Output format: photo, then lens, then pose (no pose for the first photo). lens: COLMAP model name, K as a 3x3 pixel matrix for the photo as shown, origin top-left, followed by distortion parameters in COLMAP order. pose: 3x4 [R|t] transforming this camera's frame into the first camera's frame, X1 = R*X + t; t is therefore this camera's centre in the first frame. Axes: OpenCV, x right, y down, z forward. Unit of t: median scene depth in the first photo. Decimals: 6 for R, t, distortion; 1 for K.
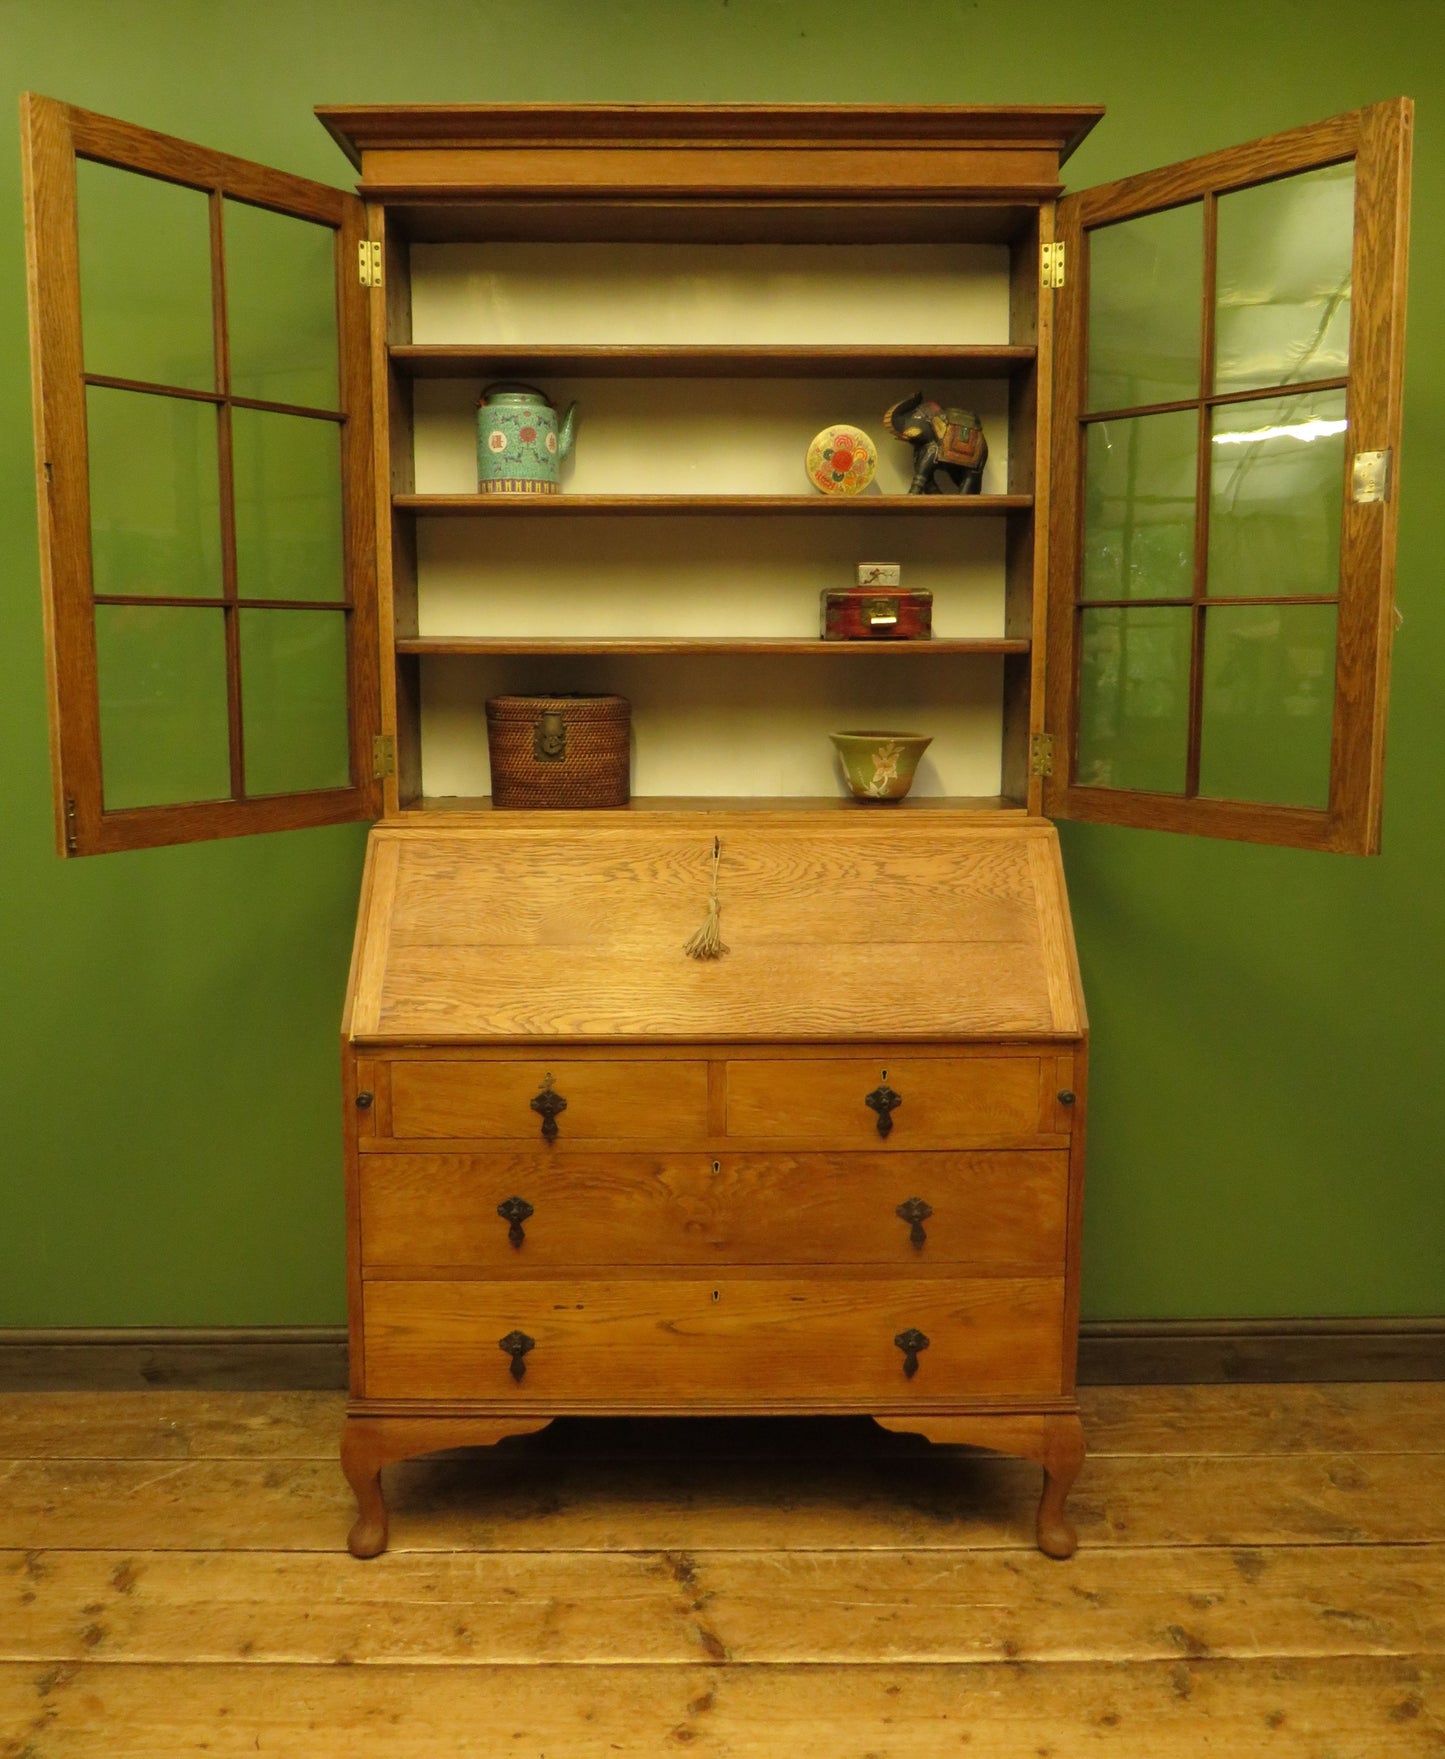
lens RADIAL K [[1282.4, 0, 733.5], [0, 1282.4, 775.7], [0, 0, 1]] dist [-0.060105, 0.029379]
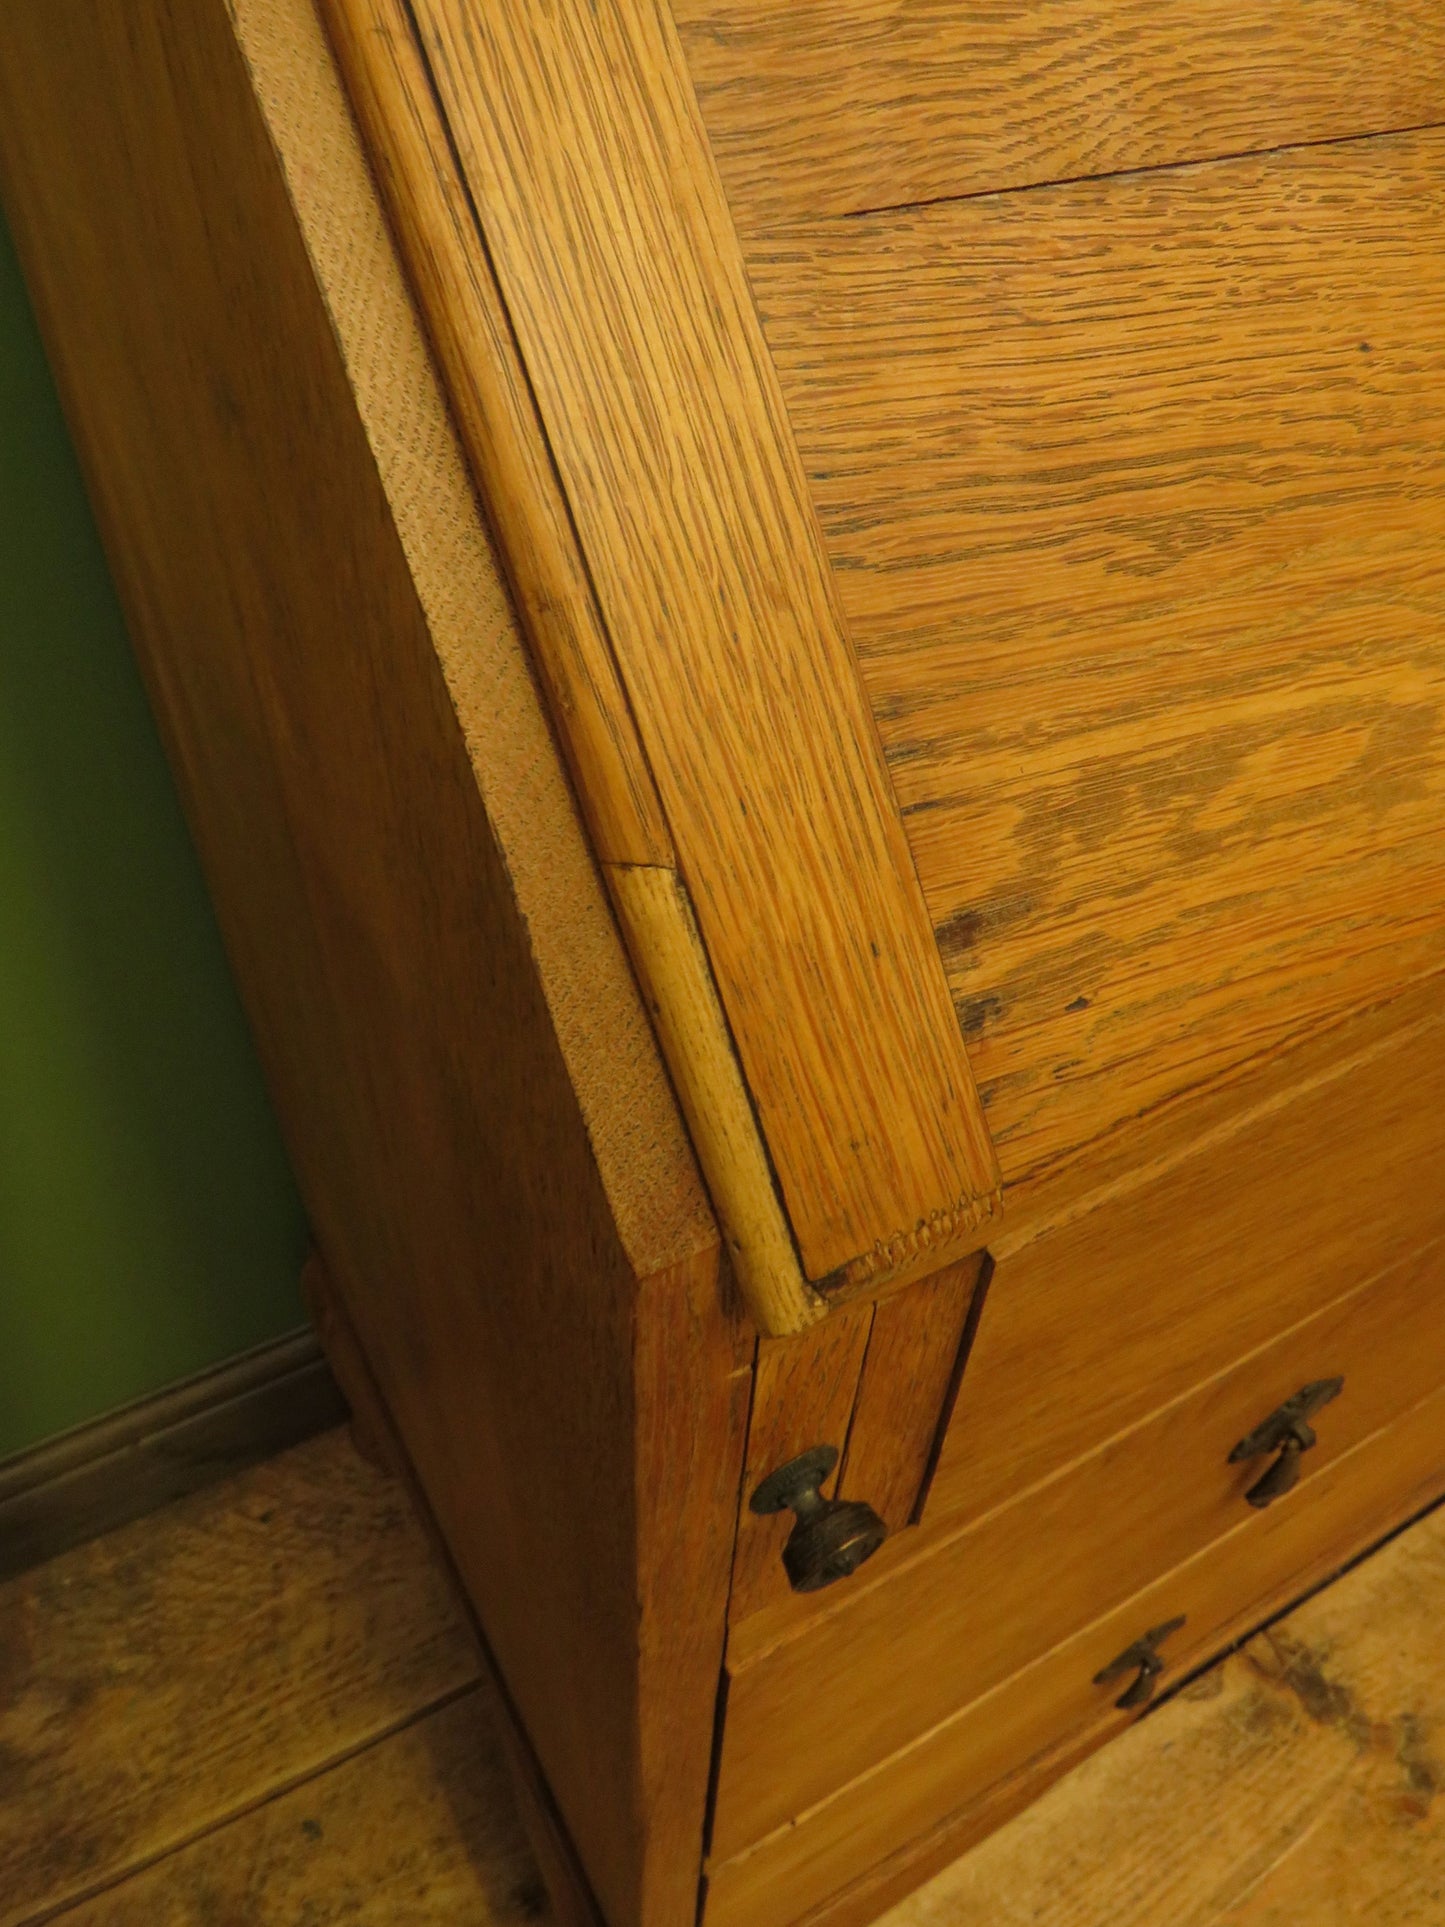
lens RADIAL K [[1387.9, 0, 683.0], [0, 1387.9, 956.5], [0, 0, 1]] dist [-0.016378, -0.001997]
pose [[0.891093, -0.302206, 0.338562, -0.323549], [0.009580, 0.758387, 0.651734, 0.108376], [-0.453719, -0.577512, 0.678689, 0.906299]]
